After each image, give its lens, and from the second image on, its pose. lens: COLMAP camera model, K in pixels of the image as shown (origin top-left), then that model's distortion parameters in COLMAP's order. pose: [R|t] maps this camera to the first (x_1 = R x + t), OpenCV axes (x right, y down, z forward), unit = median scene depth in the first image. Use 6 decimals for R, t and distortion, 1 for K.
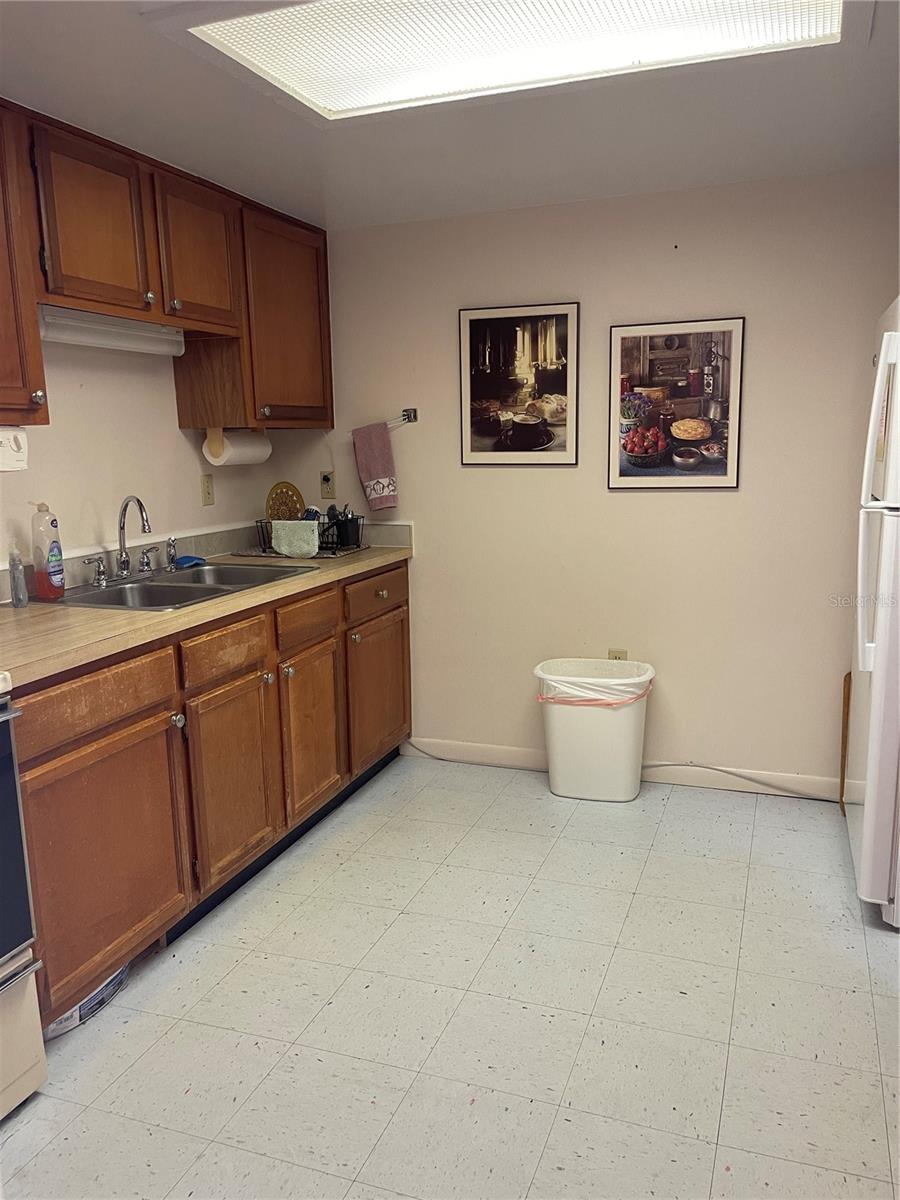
lens RADIAL K [[910.4, 0, 452.0], [0, 910.4, 599.8], [0, 0, 1]] dist [0.006740, -0.002512]
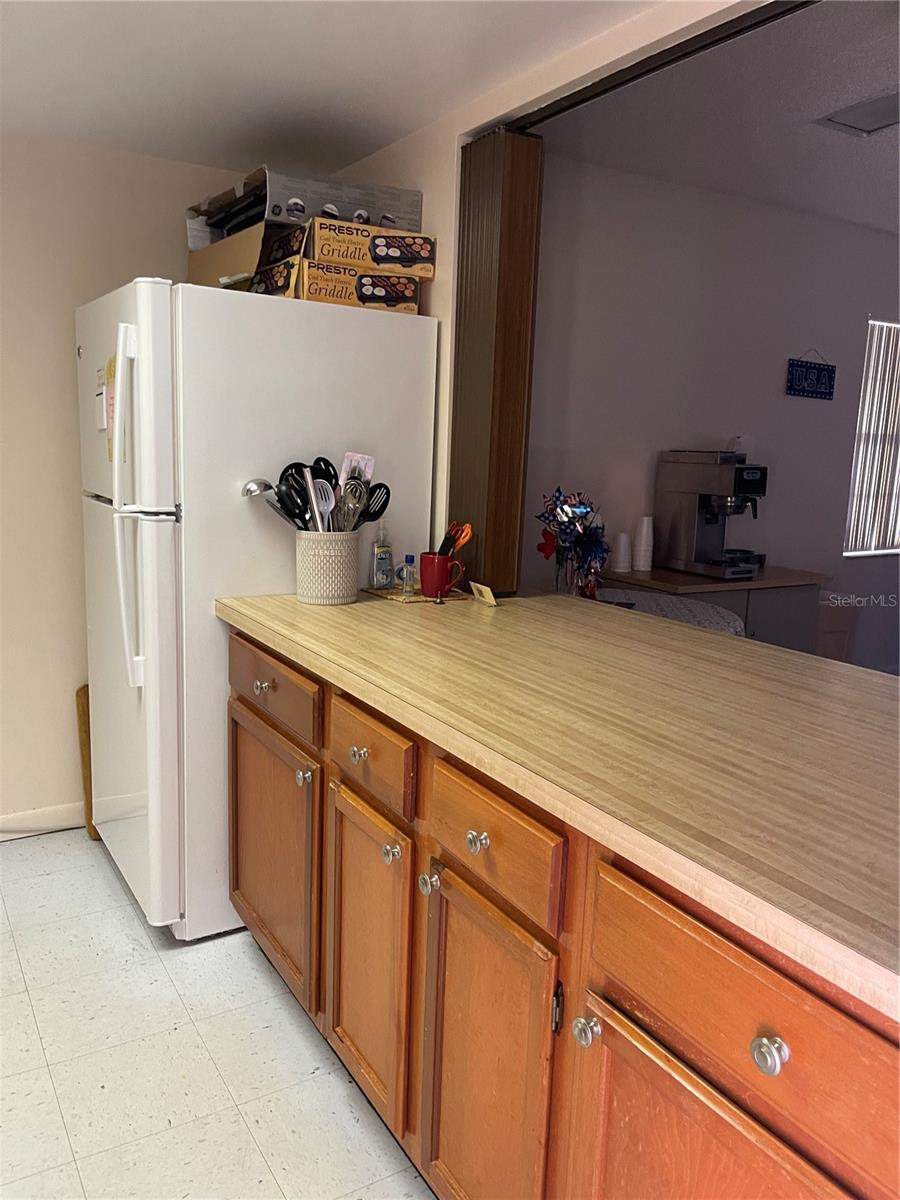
lens RADIAL K [[910.4, 0, 447.4], [0, 910.4, 606.0], [0, 0, 1]] dist [0.006740, -0.002512]
pose [[0.617338, -0.097247, 0.780664, -0.067658], [0.089285, 0.994580, 0.053288, -0.024484], [-0.781615, 0.036805, 0.622674, 0.160092]]
